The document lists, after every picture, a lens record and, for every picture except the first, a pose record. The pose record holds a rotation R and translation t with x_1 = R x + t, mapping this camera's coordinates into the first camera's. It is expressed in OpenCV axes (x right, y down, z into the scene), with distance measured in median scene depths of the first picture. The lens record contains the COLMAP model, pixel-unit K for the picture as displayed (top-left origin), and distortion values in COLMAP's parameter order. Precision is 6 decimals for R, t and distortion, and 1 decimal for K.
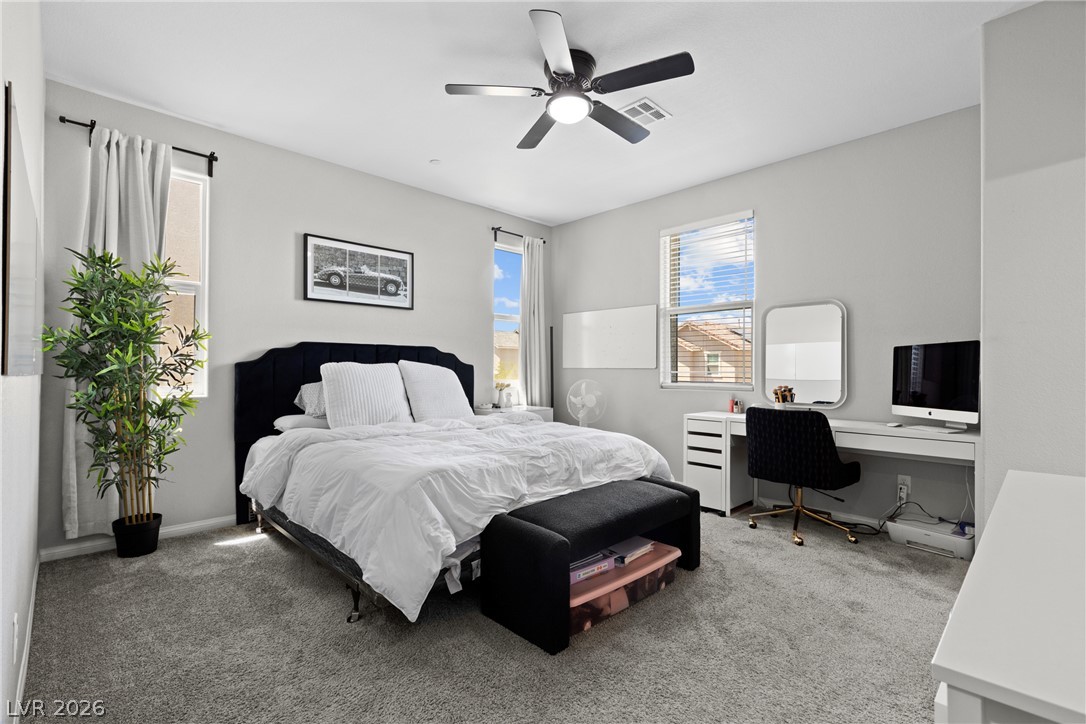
lens RADIAL K [[485.9, 0, 551.1], [0, 485.9, 367.1], [0, 0, 1]] dist [0.003585, 0.000352]
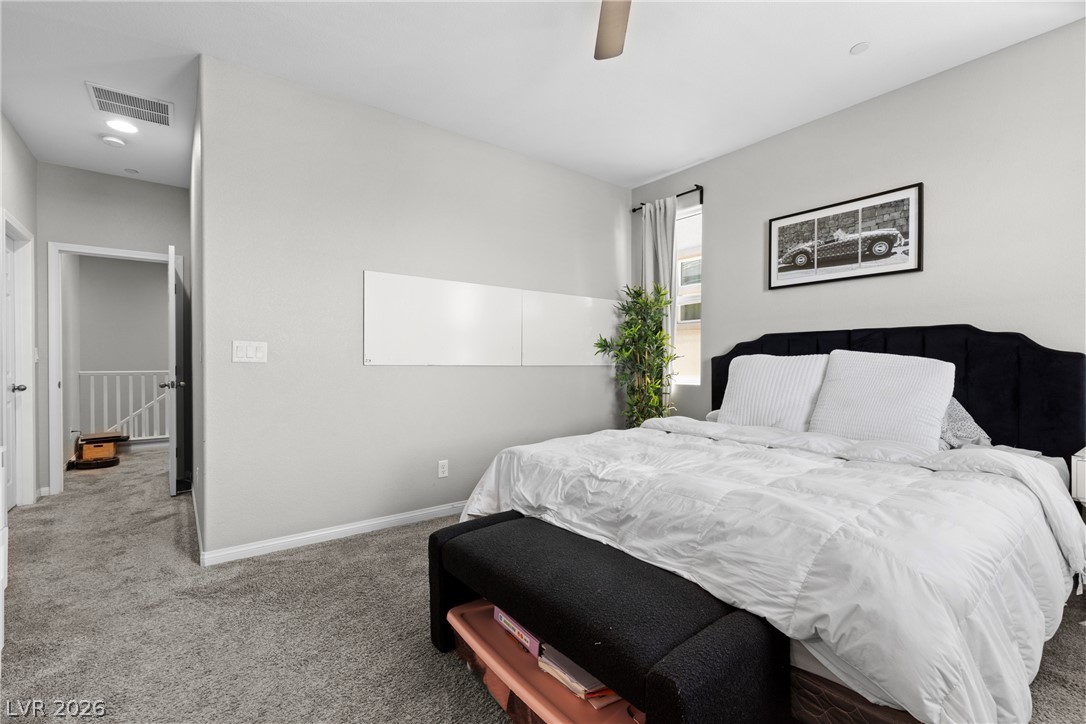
lens RADIAL K [[485.9, 0, 551.1], [0, 485.9, 367.1], [0, 0, 1]] dist [0.003585, 0.000352]
pose [[-0.112745, 0.005434, -0.993609, 0.465963], [0.006266, 0.999969, 0.004758, 0.005756], [0.993604, -0.005689, -0.112775, 0.647434]]
